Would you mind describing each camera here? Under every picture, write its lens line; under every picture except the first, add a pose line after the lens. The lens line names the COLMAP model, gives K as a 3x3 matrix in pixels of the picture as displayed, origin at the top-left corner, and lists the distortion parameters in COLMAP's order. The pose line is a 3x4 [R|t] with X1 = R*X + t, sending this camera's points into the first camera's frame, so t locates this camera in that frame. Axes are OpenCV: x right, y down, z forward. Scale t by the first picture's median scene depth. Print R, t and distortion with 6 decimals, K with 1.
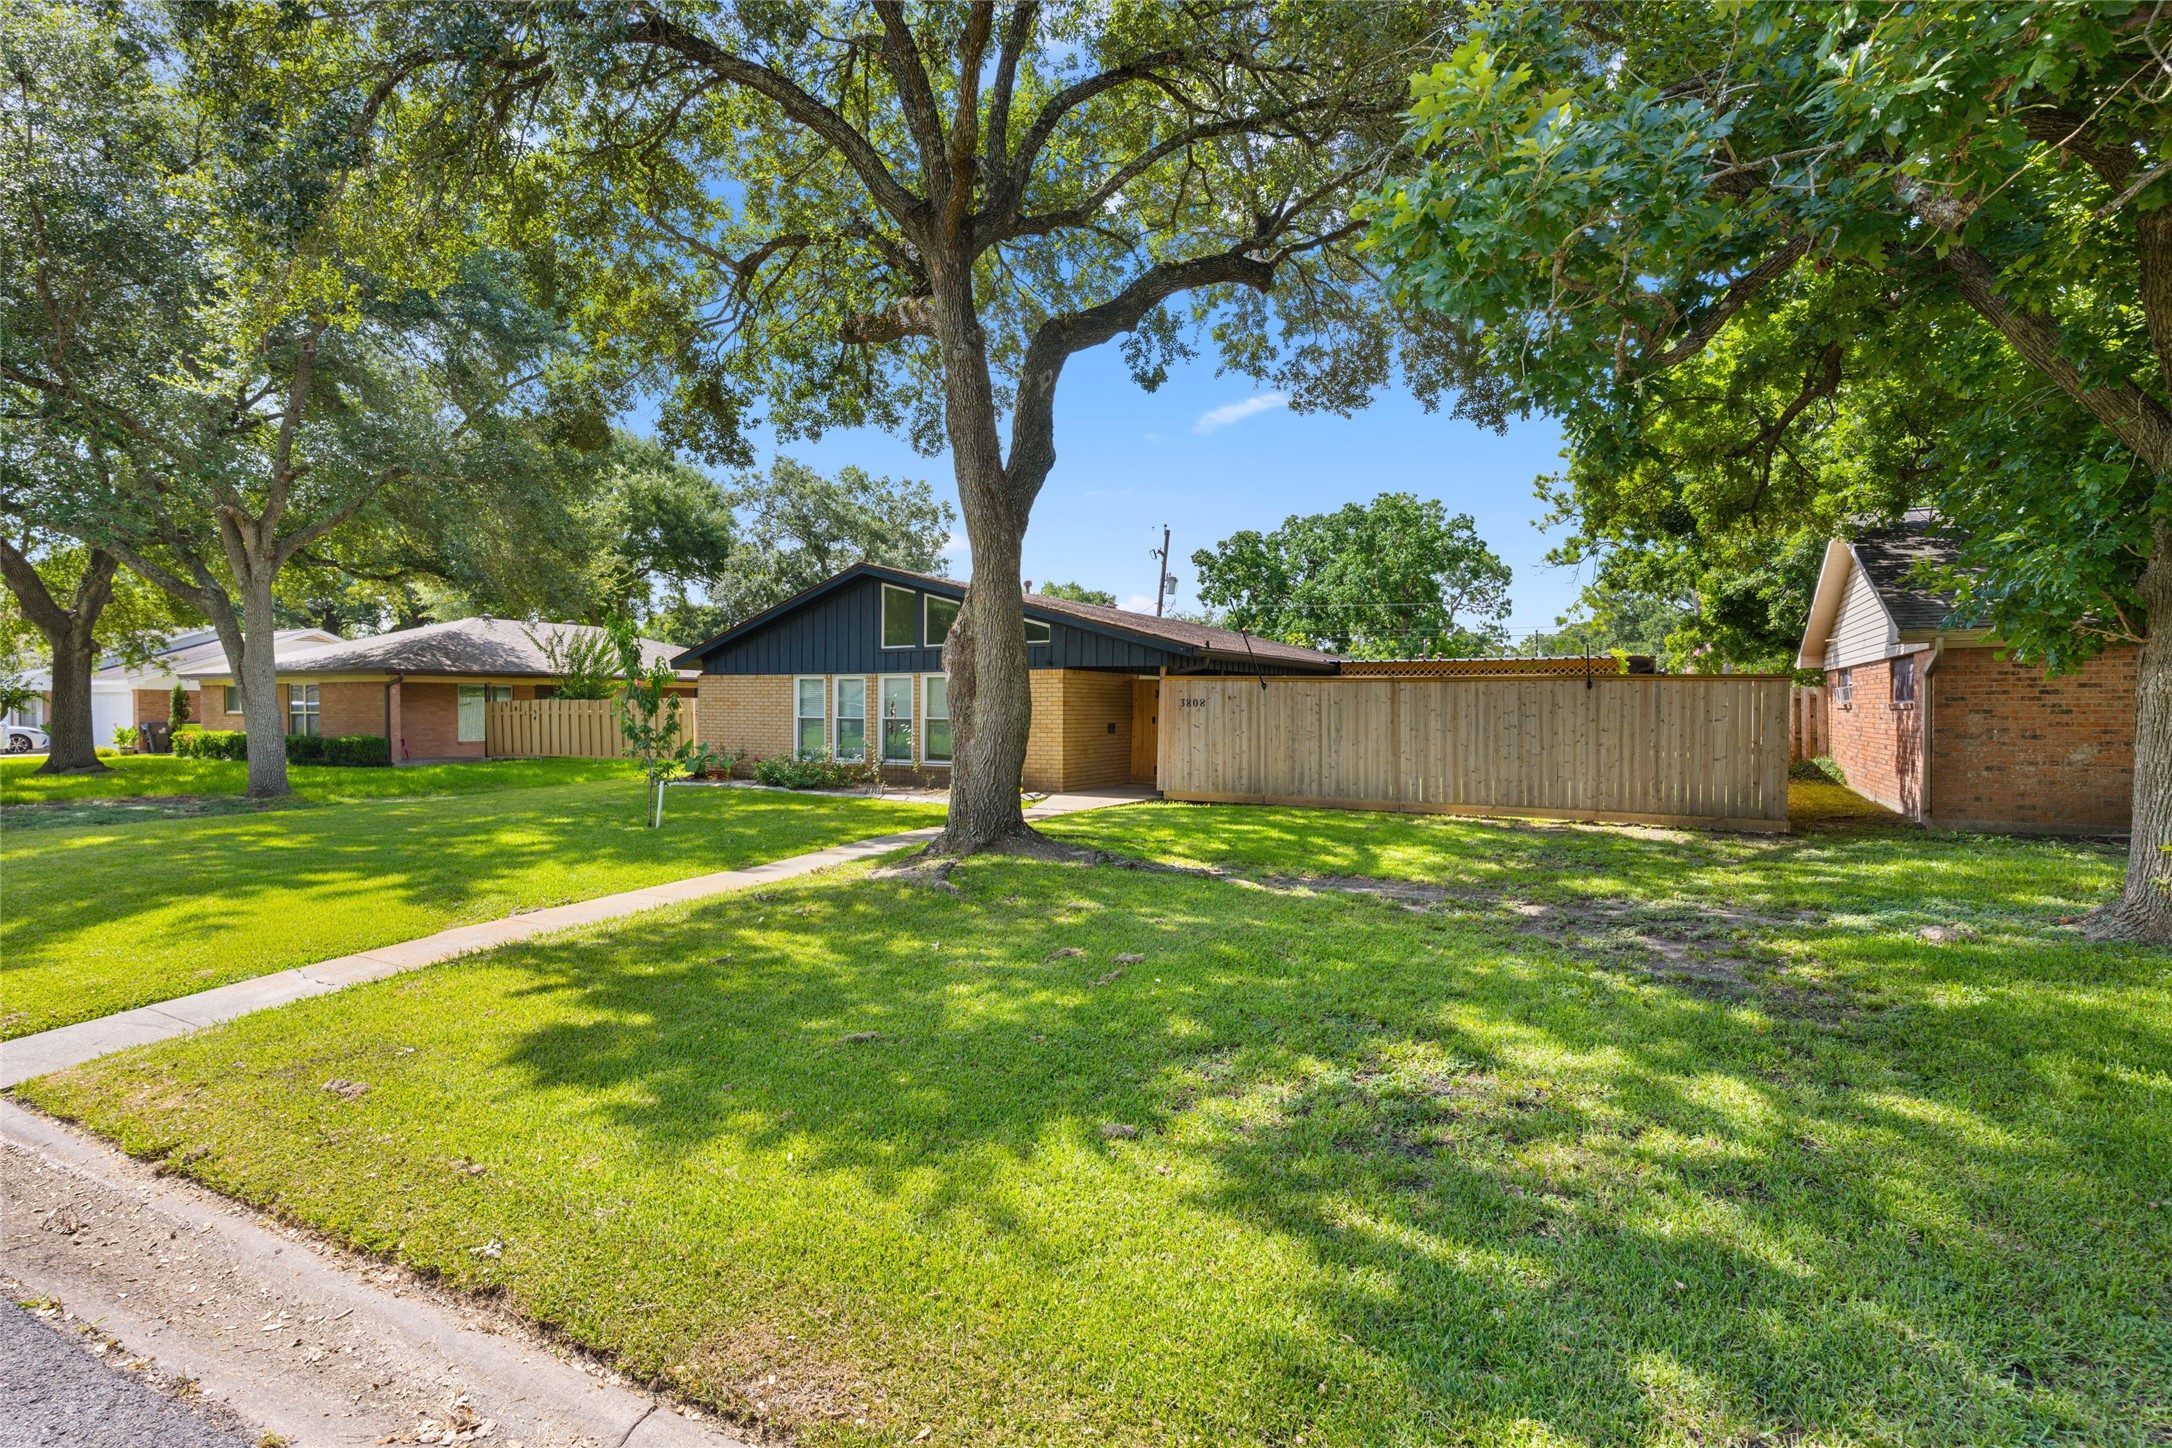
lens RADIAL K [[1047.9, 0, 1090.5], [0, 1047.9, 719.5], [0, 0, 1]] dist [0.001007, -0.000876]
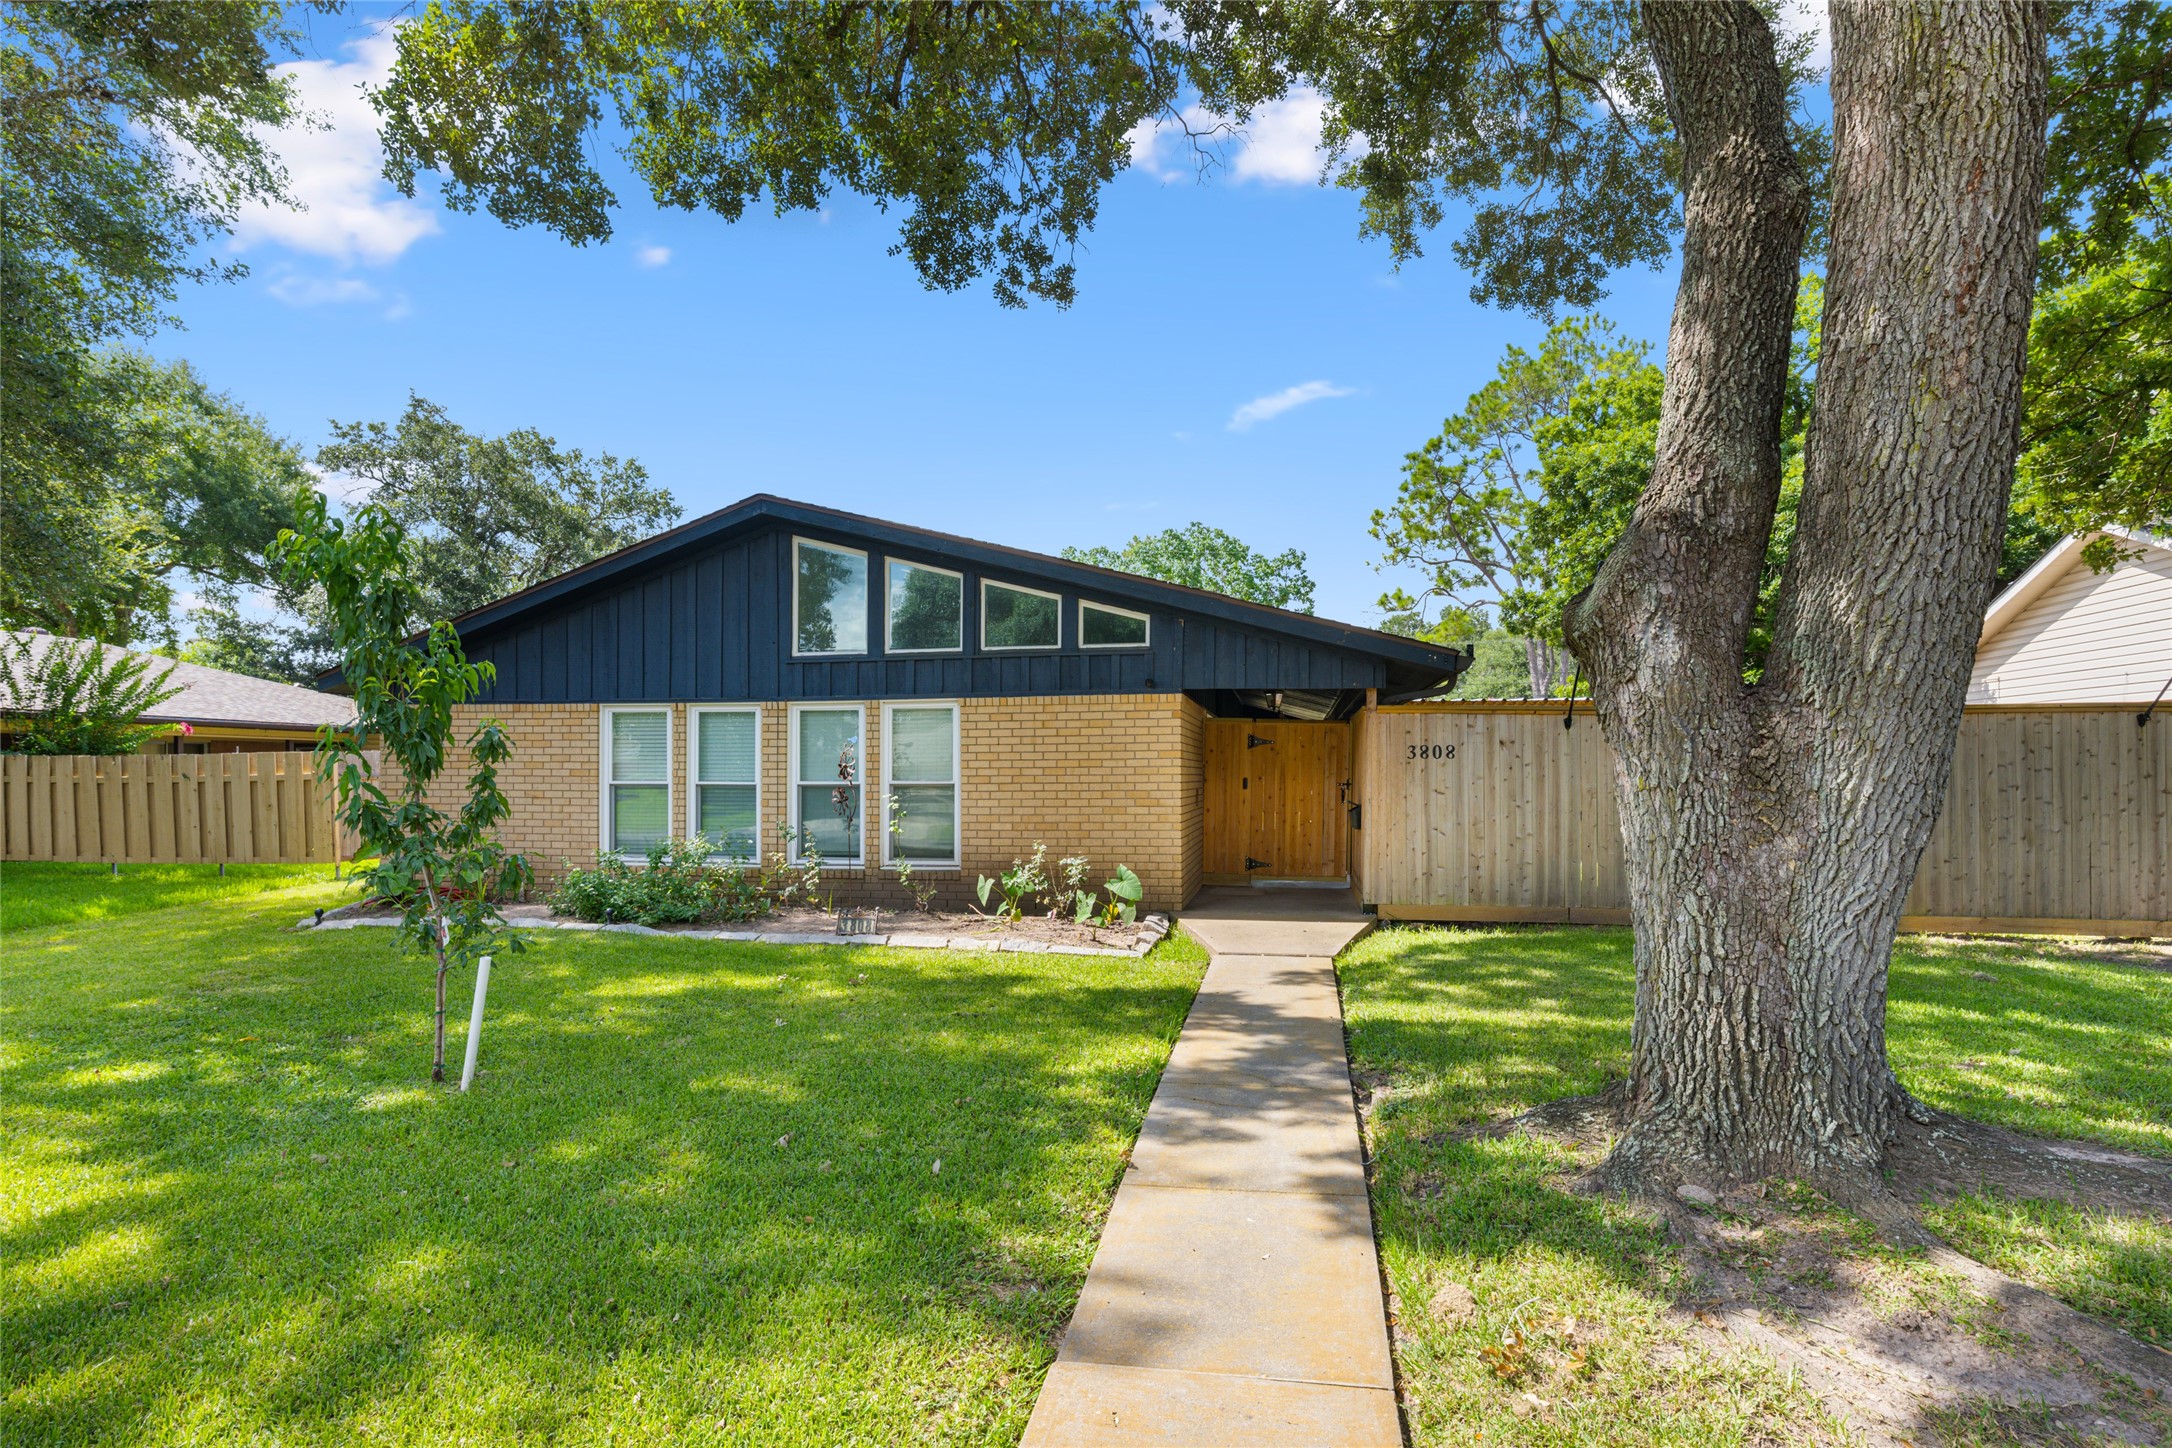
lens RADIAL K [[1047.9, 0, 1037.9], [0, 1047.9, 777.1], [0, 0, 1]] dist [0.001007, -0.000876]
pose [[0.948179, -0.006266, 0.317676, -0.172157], [0.008632, 0.999945, -0.006038, 0.000051], [-0.317621, 0.008467, 0.948180, 0.300177]]
